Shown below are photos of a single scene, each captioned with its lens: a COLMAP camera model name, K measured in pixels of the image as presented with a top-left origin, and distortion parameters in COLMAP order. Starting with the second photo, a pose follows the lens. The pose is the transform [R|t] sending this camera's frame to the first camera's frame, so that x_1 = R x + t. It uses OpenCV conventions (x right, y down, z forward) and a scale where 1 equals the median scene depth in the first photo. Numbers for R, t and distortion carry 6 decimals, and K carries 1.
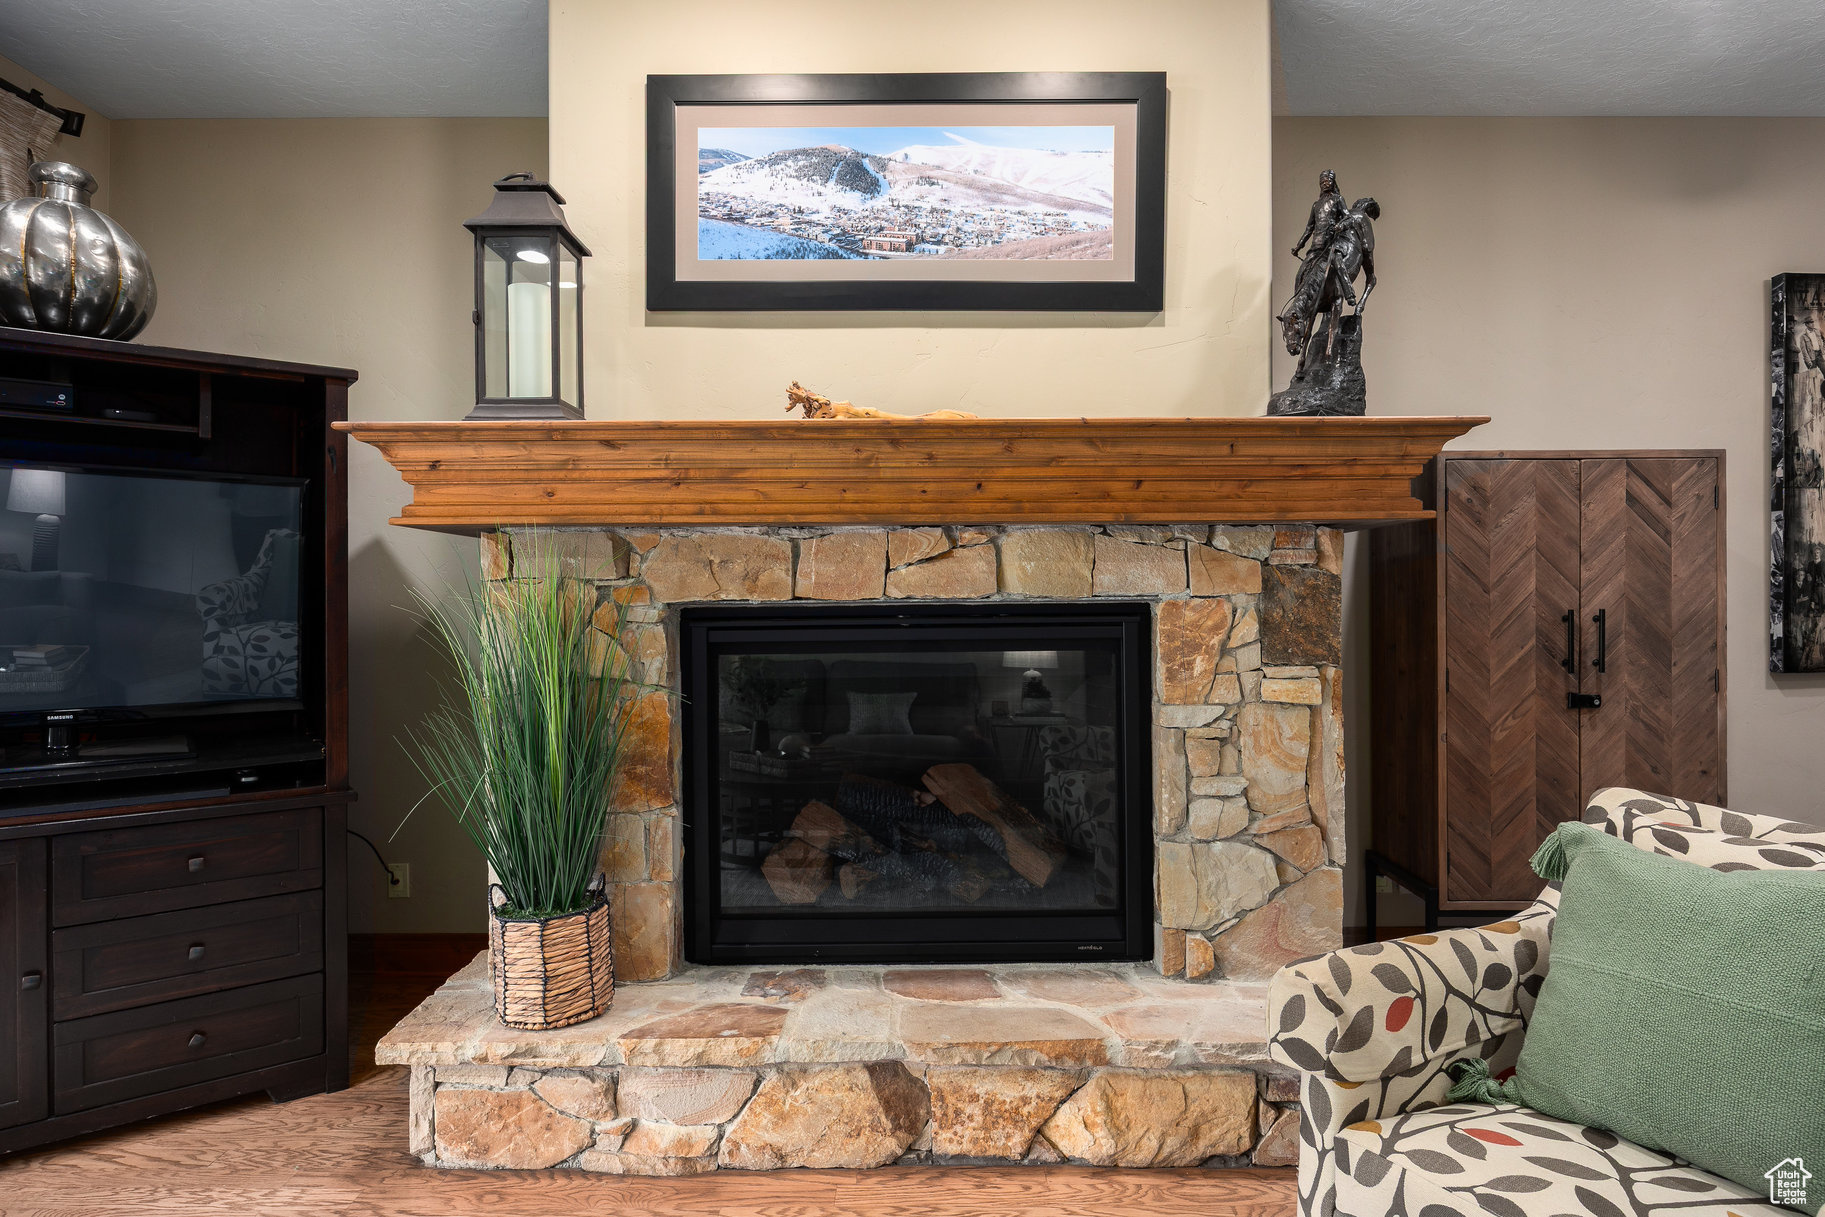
lens RADIAL K [[1026.7, 0, 918.2], [0, 1026.7, 606.6], [0, 0, 1]] dist [-0.000358, -0.002018]
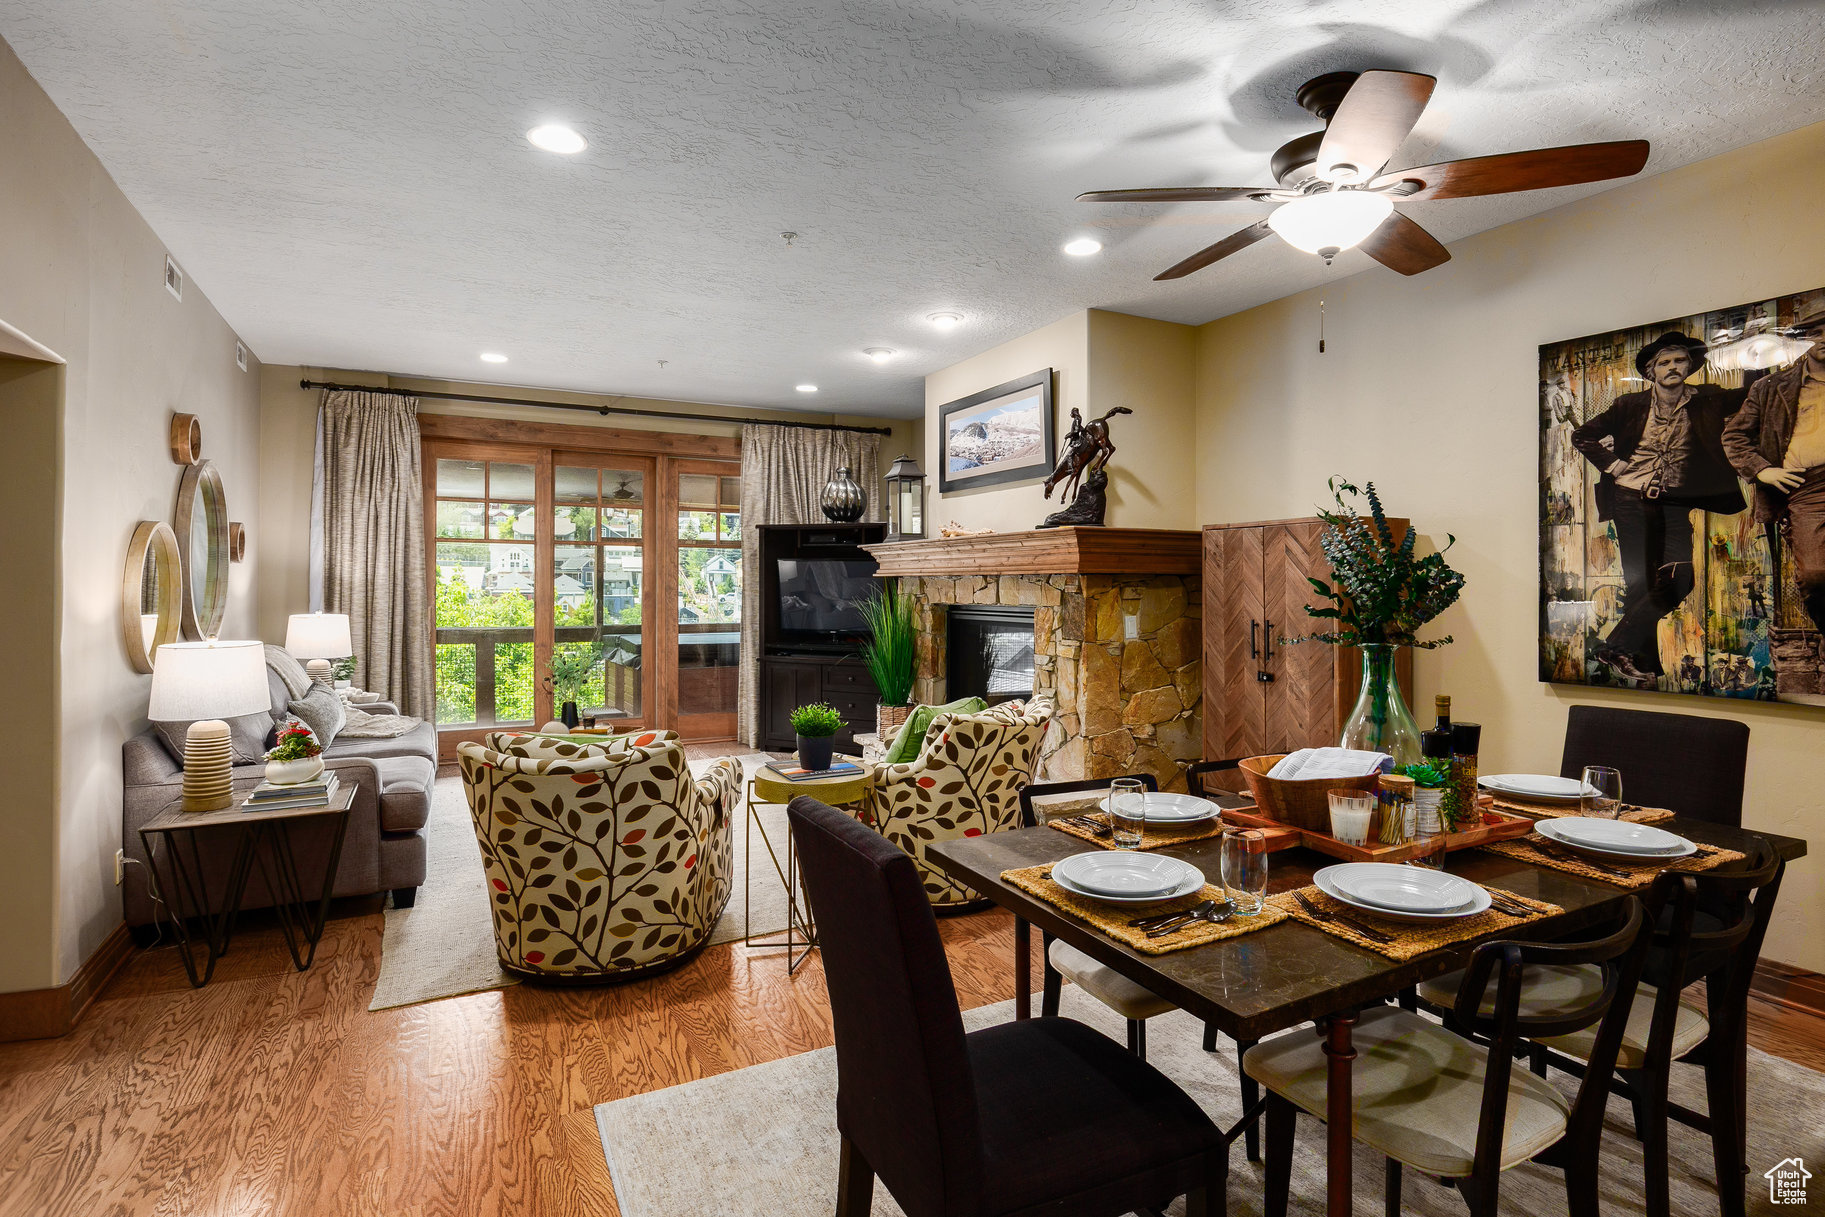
lens RADIAL K [[905.5, 0, 924.9], [0, 905.5, 591.4], [0, 0, 1]] dist [-0.002395, 0.000390]
pose [[0.475198, 0.012869, -0.879785, 1.877417], [-0.006989, 0.999917, 0.010852, -0.060923], [0.879851, 0.000992, 0.475248, -0.163153]]
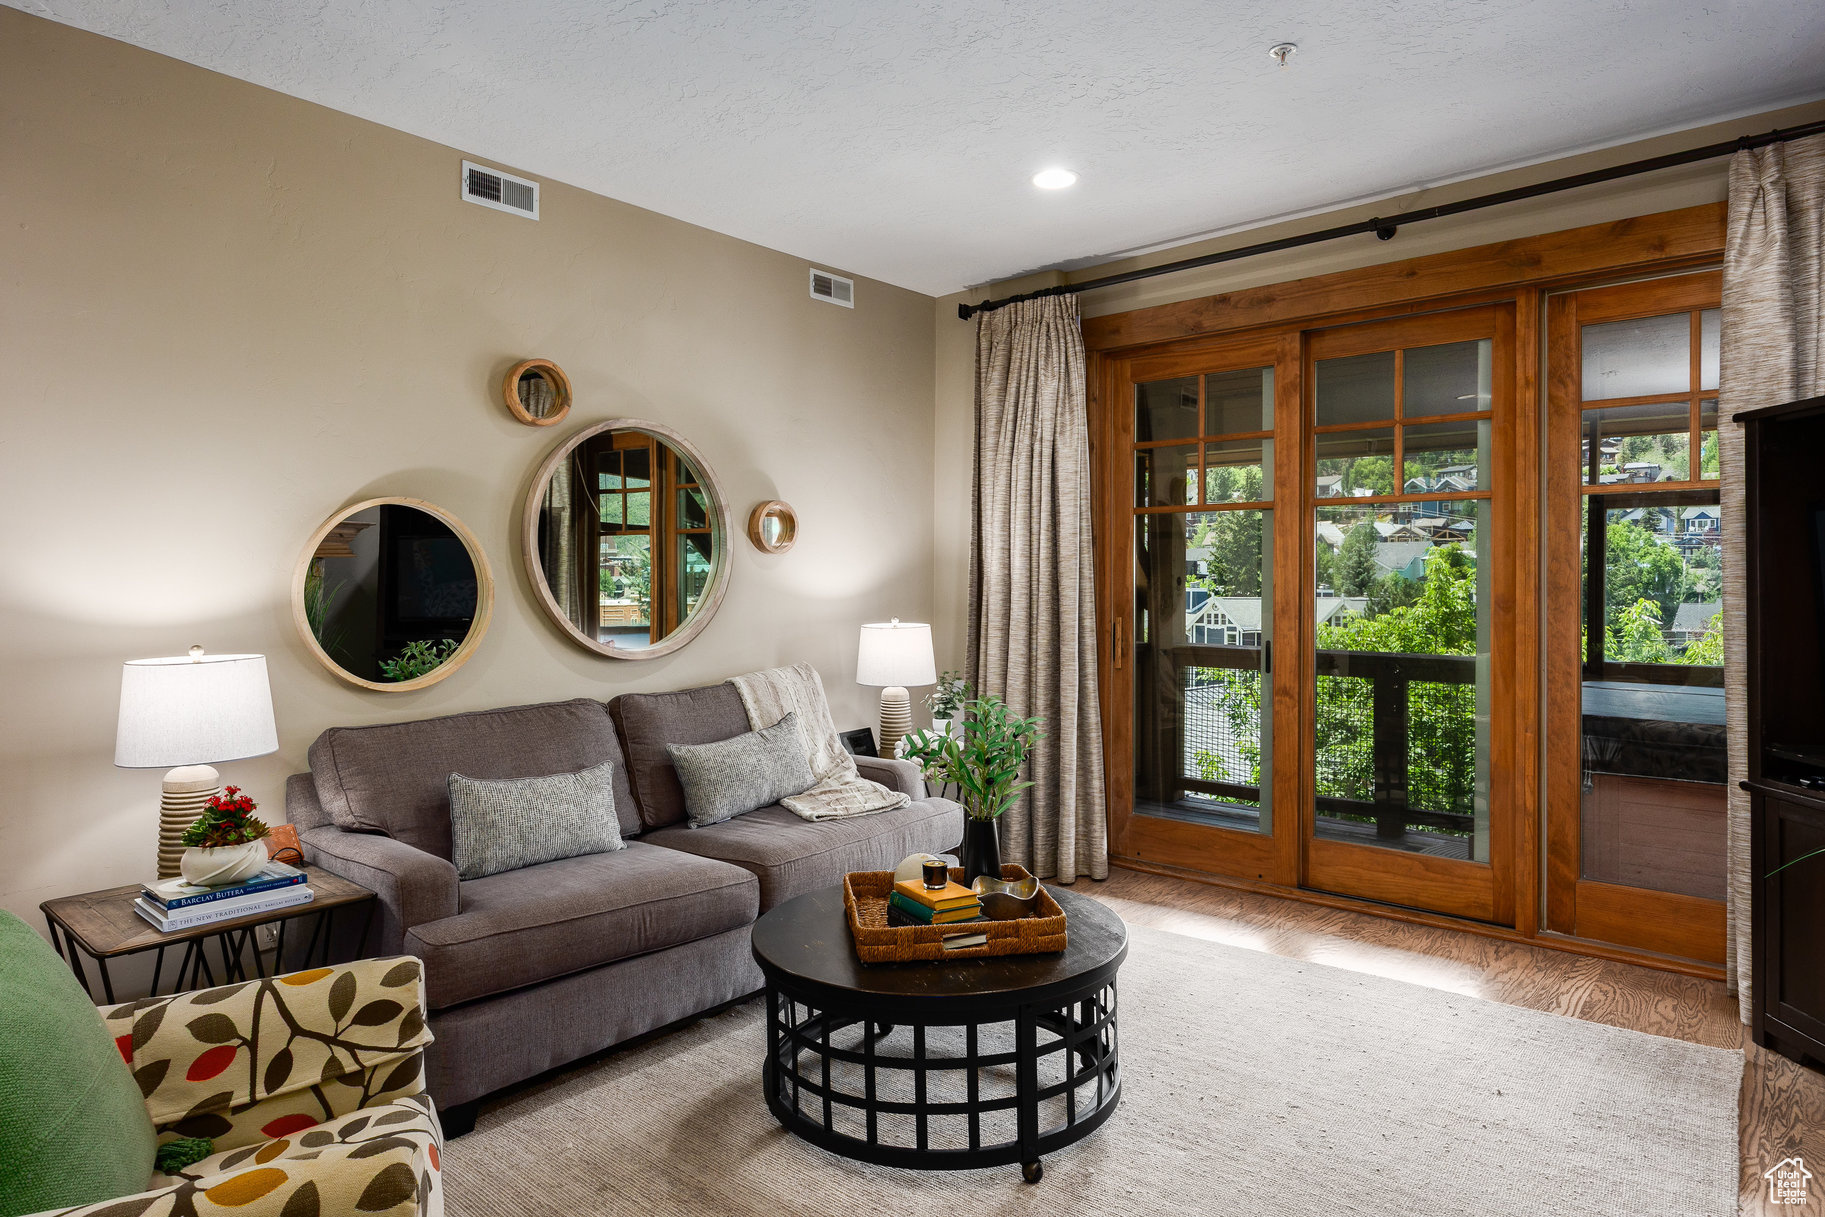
lens RADIAL K [[1055.5, 0, 920.1], [0, 1055.5, 589.3], [0, 0, 1]] dist [-0.004651, 0.002174]
pose [[-0.637174, 0.005502, -0.770701, 0.613982], [-0.000412, 0.999972, 0.007480, -0.043686], [0.770720, 0.005083, -0.637153, 0.793367]]
